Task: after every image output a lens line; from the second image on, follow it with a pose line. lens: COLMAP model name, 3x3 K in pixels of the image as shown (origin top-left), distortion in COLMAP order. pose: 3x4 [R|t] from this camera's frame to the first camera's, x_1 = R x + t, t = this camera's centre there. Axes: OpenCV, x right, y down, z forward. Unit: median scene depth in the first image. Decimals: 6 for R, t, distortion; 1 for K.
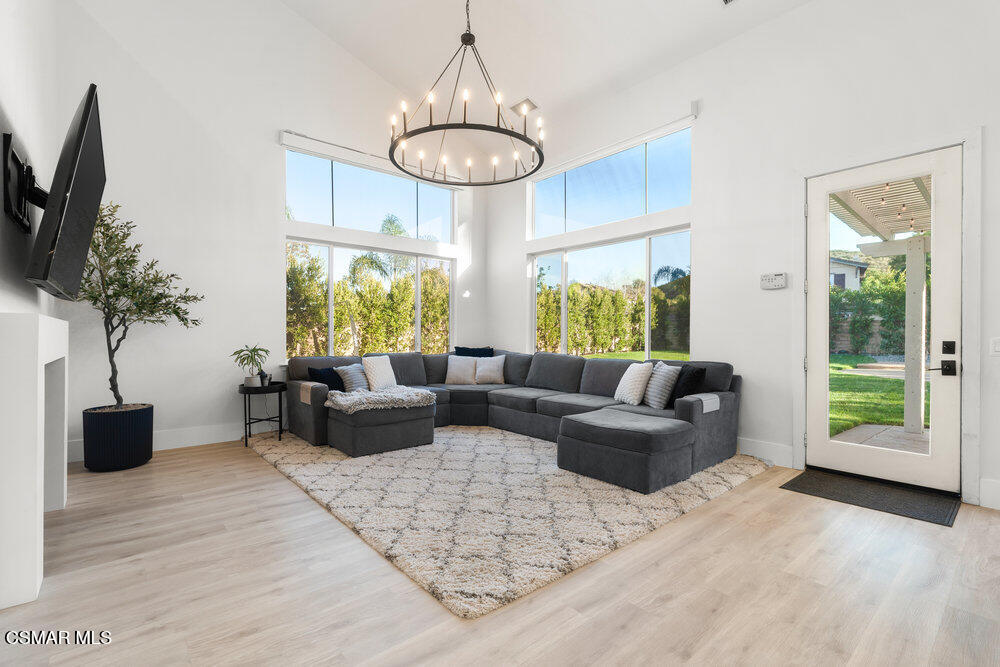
lens RADIAL K [[452.4, 0, 499.2], [0, 452.4, 338.0], [0, 0, 1]] dist [-0.005444, 0.000579]
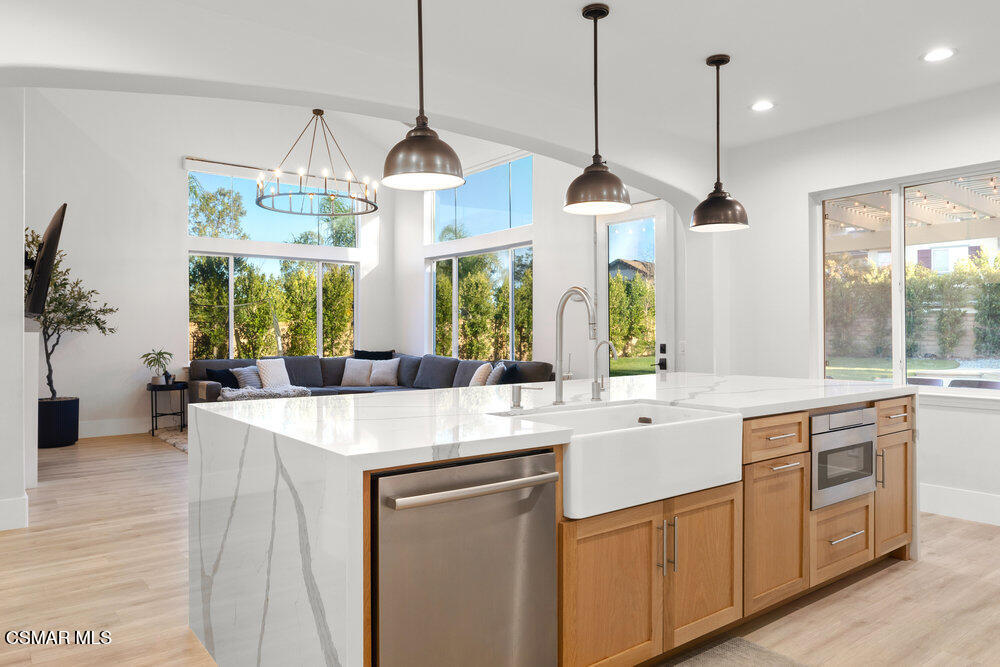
lens RADIAL K [[684.4, 0, 500.0], [0, 684.4, 333.5], [0, 0, 1]] dist [0.000574, 0.000363]
pose [[0.998710, -0.004887, -0.050550, 0.477778], [0.004579, 0.999970, -0.006207, -0.010706], [0.050579, 0.005967, 0.998702, -0.810721]]
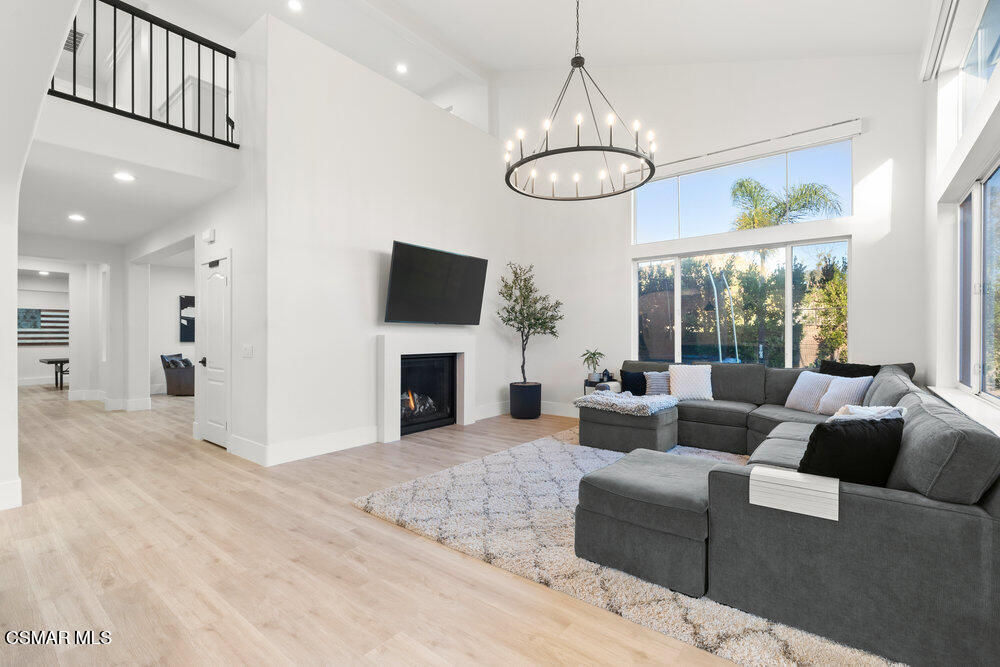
lens RADIAL K [[452.4, 0, 499.2], [0, 452.4, 338.0], [0, 0, 1]] dist [-0.005444, 0.000579]
pose [[0.189136, 0.001908, -0.981949, 0.803062], [-0.007010, 0.999975, 0.000593, -0.019708], [0.981926, 0.006771, 0.189145, 0.546070]]
